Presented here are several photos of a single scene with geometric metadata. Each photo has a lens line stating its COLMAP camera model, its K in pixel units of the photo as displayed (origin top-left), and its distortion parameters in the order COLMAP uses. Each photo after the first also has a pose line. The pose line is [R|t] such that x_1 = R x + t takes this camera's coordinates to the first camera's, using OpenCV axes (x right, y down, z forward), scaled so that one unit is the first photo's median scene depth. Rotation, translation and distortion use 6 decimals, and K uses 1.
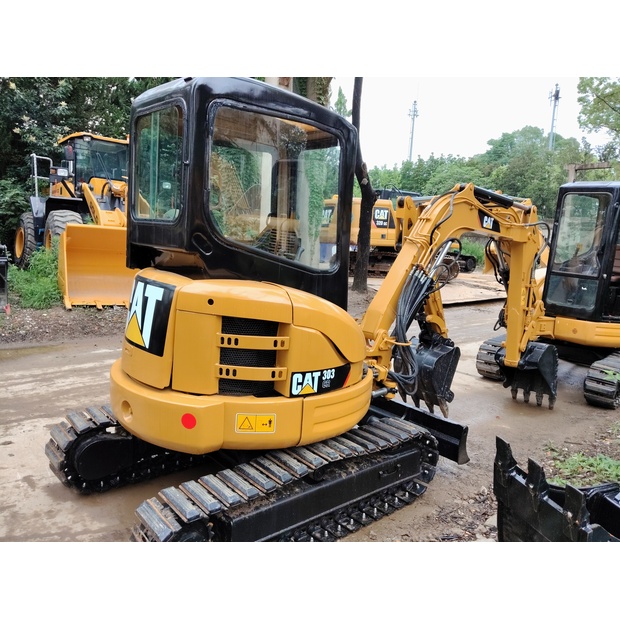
lens RADIAL K [[474.1, 0, 319.5], [0, 474.1, 300.5], [0, 0, 1]] dist [0.083362, -0.149637]
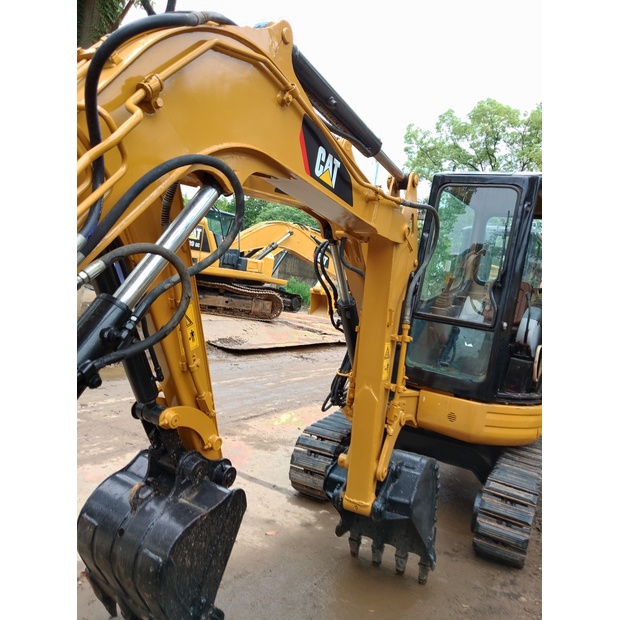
lens RADIAL K [[474.1, 0, 319.5], [0, 474.1, 300.5], [0, 0, 1]] dist [0.083362, -0.149637]
pose [[0.936483, 0.067780, 0.344101, 0.176045], [-0.040995, 0.995577, -0.084538, -0.022098], [-0.348309, 0.065062, 0.935119, 0.514589]]
